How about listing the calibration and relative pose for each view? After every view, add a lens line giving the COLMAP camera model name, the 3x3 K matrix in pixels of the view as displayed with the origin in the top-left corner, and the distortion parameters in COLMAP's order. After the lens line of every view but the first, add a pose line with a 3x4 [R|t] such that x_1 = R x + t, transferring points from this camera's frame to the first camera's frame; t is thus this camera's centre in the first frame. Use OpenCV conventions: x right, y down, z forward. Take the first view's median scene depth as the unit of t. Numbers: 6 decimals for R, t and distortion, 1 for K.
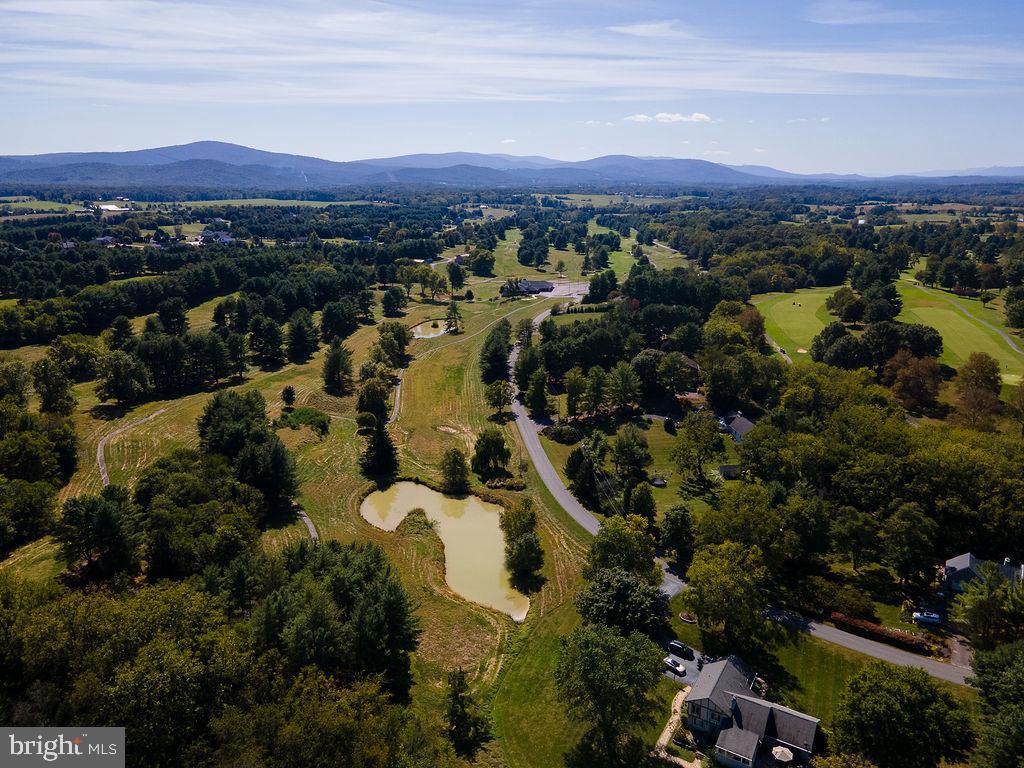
lens RADIAL K [[737.9, 0, 512.0], [0, 737.9, 384.0], [0, 0, 1]] dist [0.037238, 0.010813]
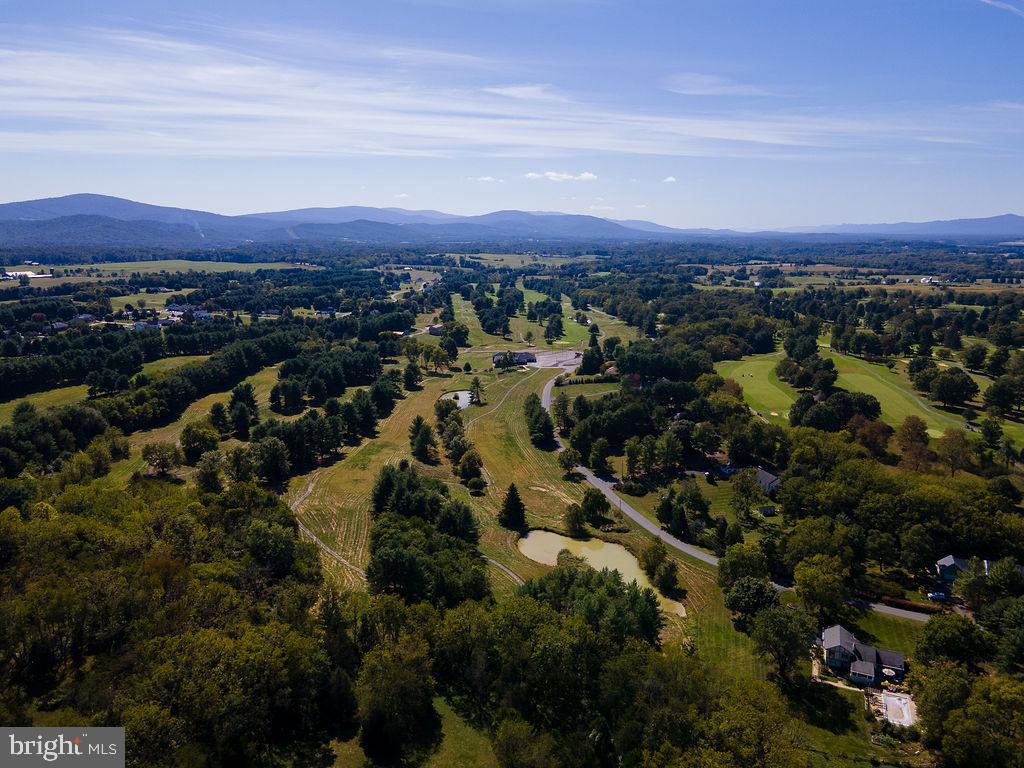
lens RADIAL K [[737.9, 0, 512.0], [0, 737.9, 384.0], [0, 0, 1]] dist [0.037238, 0.010813]
pose [[0.990109, -0.026661, 0.137741, -0.251383], [0.035896, 0.997239, -0.065004, -0.031415], [-0.135627, 0.069305, 0.988333, -0.223988]]
